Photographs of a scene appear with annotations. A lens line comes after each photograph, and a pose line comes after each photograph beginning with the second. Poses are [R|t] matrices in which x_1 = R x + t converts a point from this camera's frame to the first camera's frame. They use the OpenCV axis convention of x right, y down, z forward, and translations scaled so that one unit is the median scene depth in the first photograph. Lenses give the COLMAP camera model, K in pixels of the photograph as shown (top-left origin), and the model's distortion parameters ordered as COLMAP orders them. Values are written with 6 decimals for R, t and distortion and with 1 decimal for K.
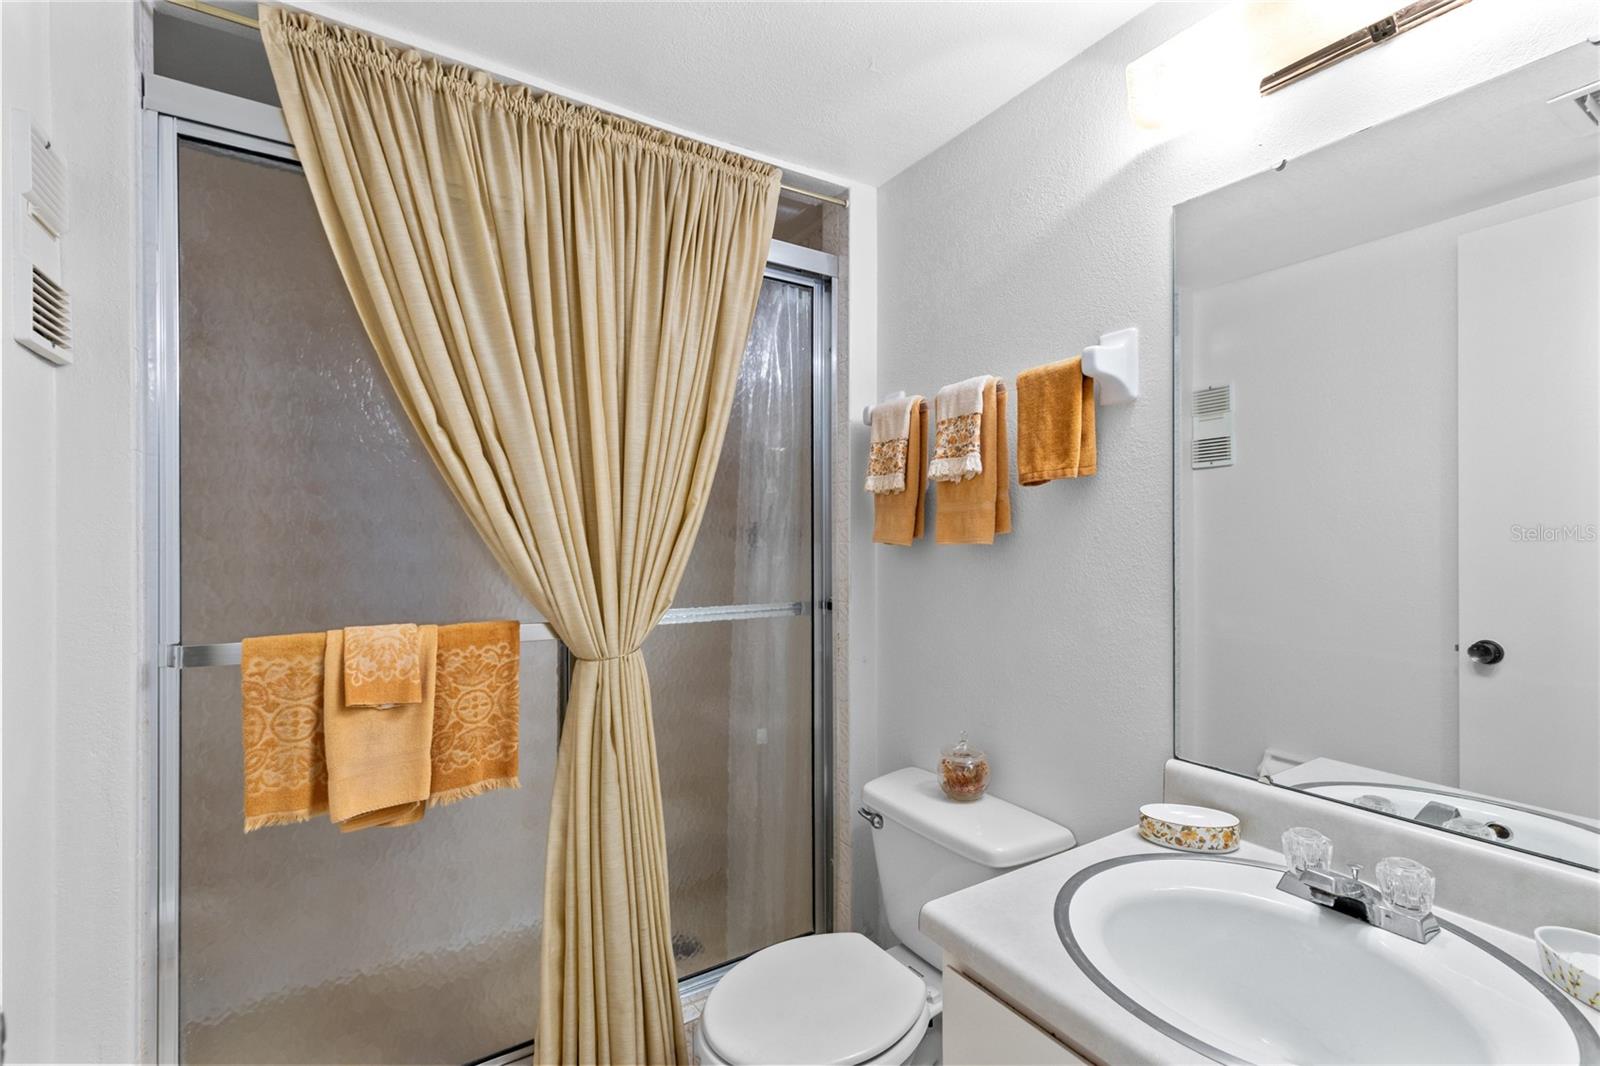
lens RADIAL K [[722.1, 0, 800.0], [0, 722.1, 533.0], [0, 0, 1]] dist [-0.001580, -0.000492]
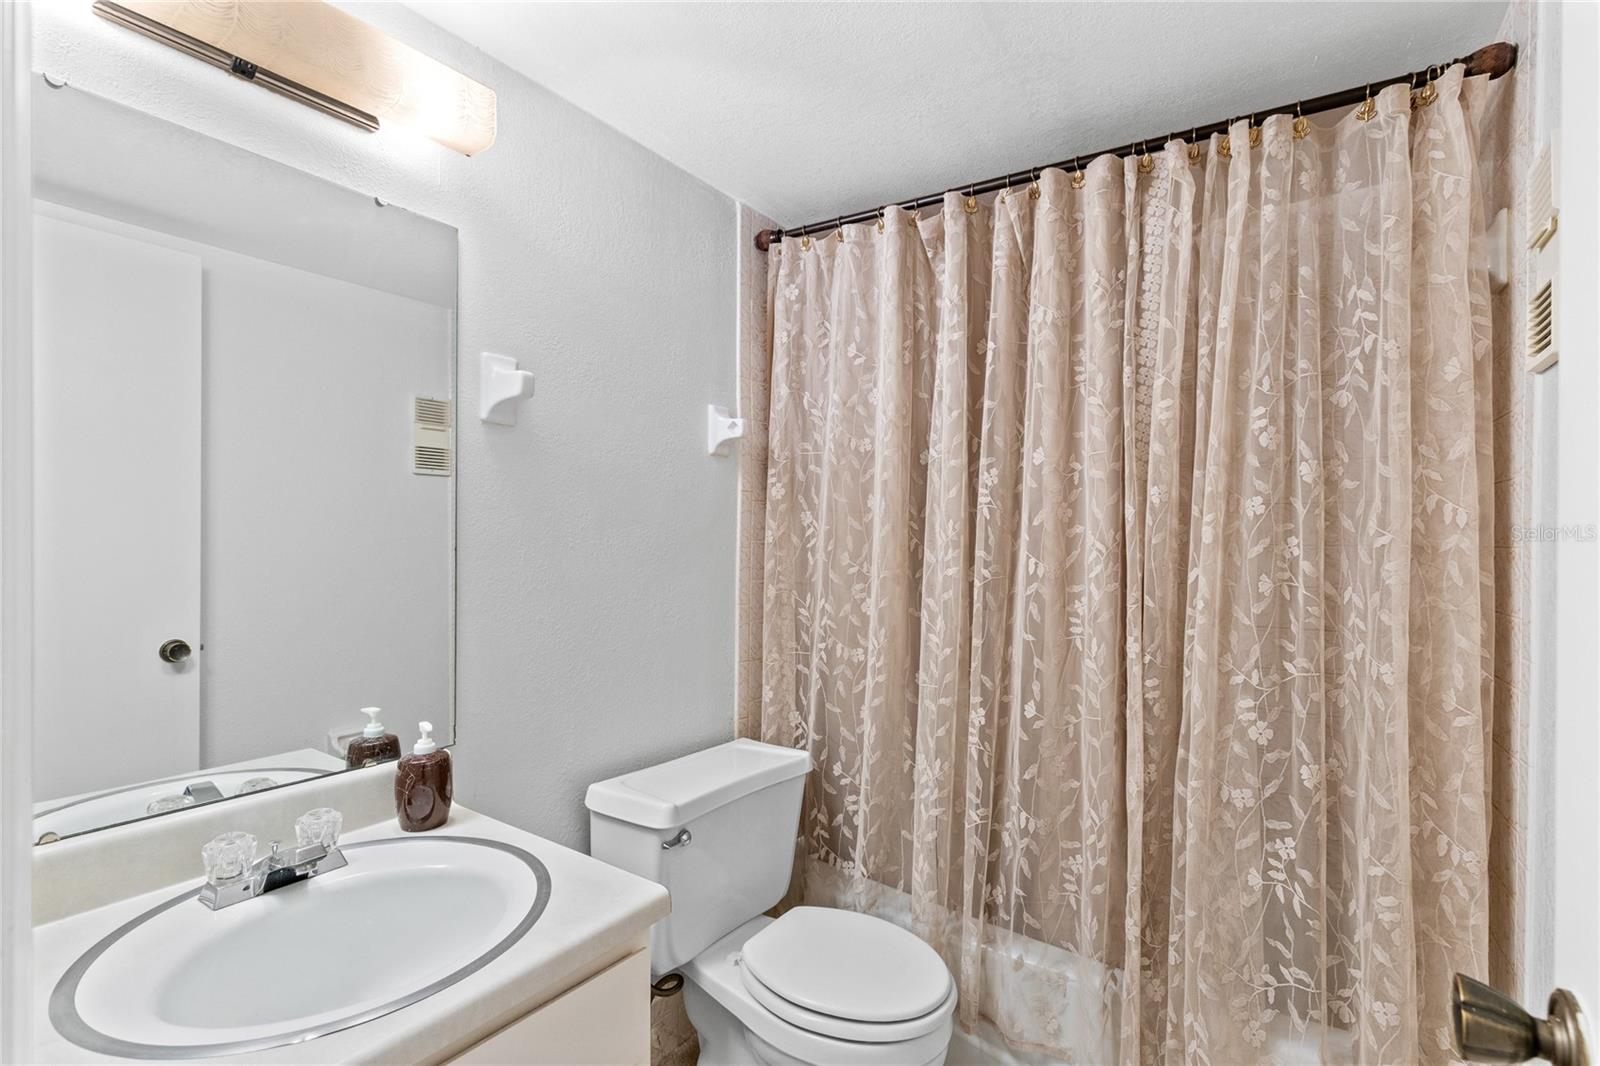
lens RADIAL K [[722.1, 0, 800.0], [0, 722.1, 533.0], [0, 0, 1]] dist [-0.001580, -0.000492]
pose [[-0.365384, 0.000461, 0.930857, -0.515553], [-0.007537, 0.999966, -0.003453, -0.000796], [-0.930826, -0.008277, -0.365368, 0.670890]]
